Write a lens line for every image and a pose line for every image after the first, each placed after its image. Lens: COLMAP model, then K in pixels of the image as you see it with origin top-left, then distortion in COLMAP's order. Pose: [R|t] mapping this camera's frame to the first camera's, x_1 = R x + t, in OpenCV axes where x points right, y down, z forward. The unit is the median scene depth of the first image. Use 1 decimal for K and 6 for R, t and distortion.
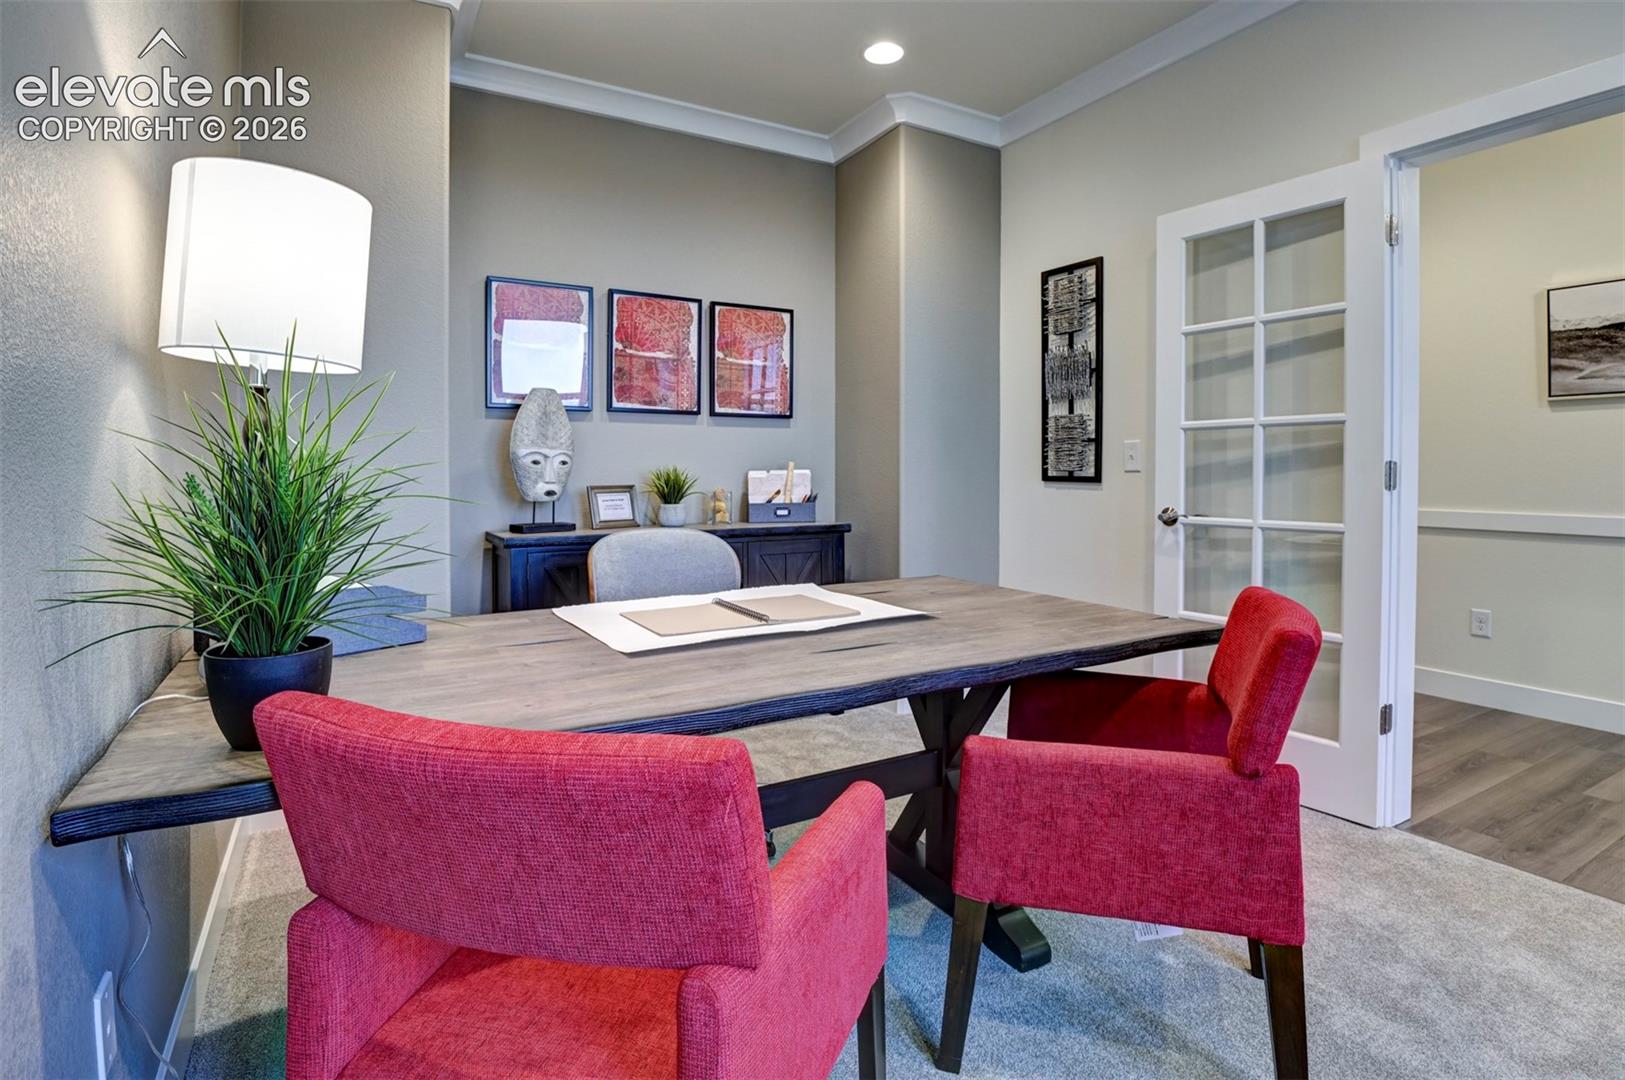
lens RADIAL K [[819.0, 0, 820.9], [0, 819.0, 467.8], [0, 0, 1]] dist [-0.001819, -0.000400]
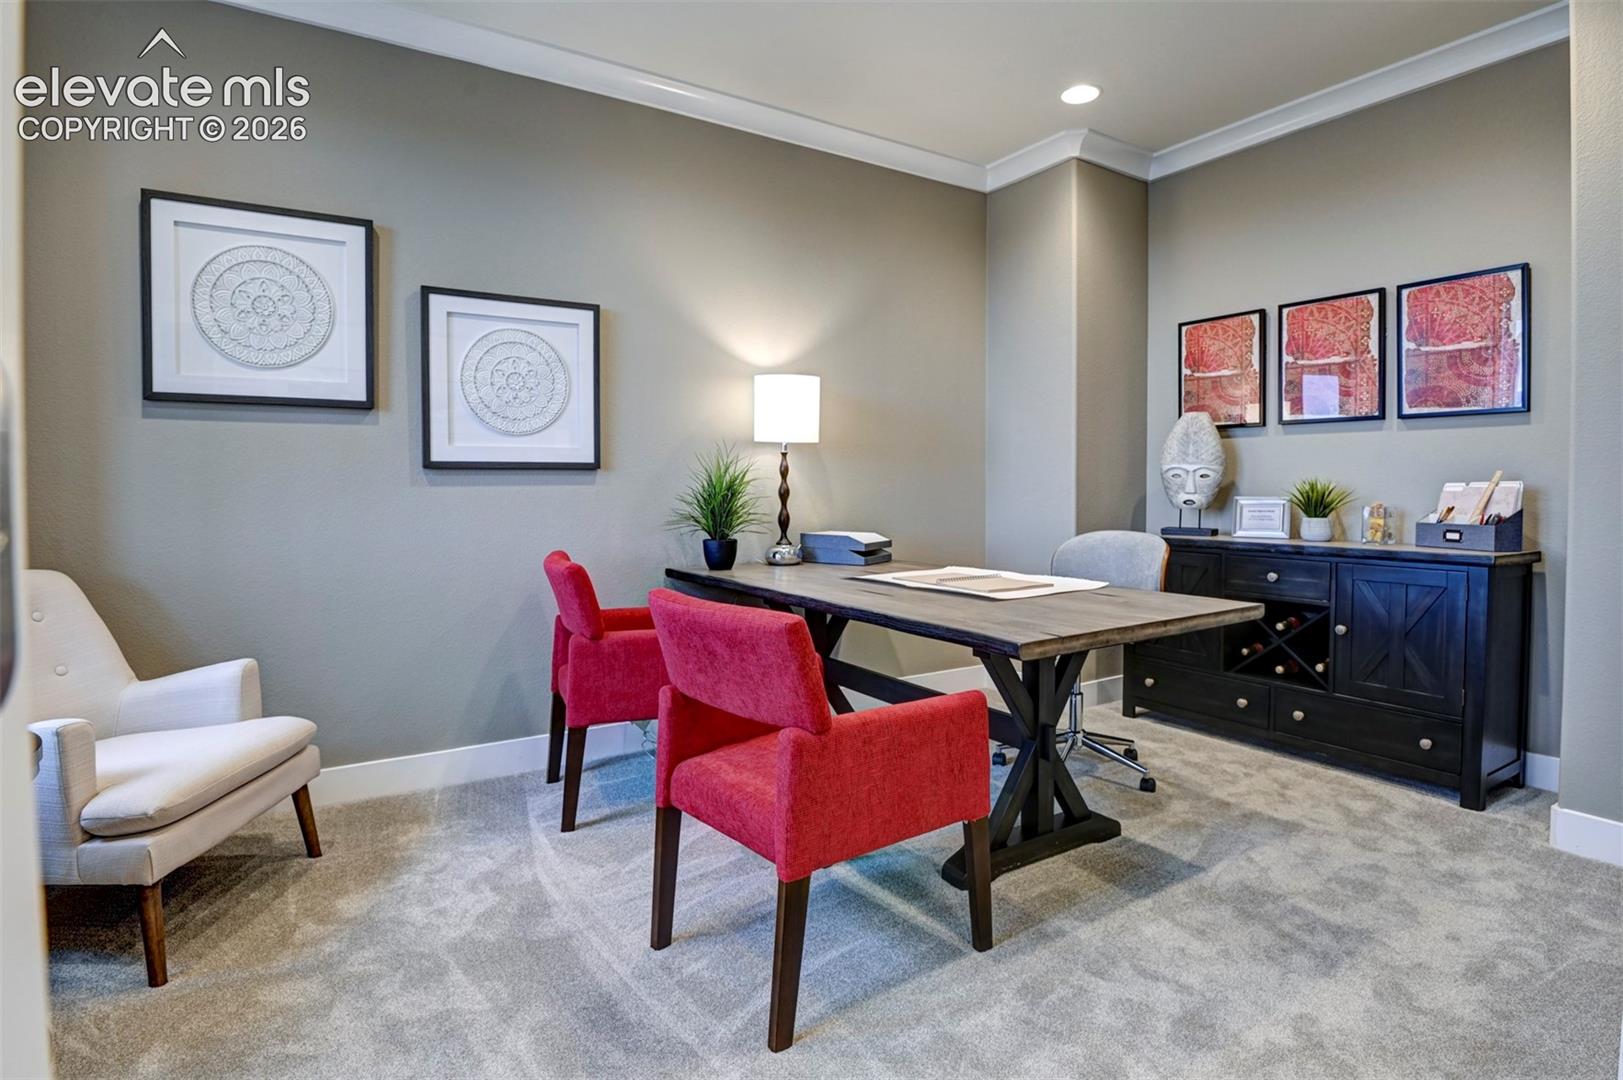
lens RADIAL K [[801.0, 0, 813.9], [0, 801.0, 499.2], [0, 0, 1]] dist [-0.024902, -0.000264]
pose [[0.039030, 0.014323, -0.999135, 0.743644], [-0.001747, 0.999897, 0.014266, 0.010751], [0.999237, 0.001189, 0.039051, 0.396567]]
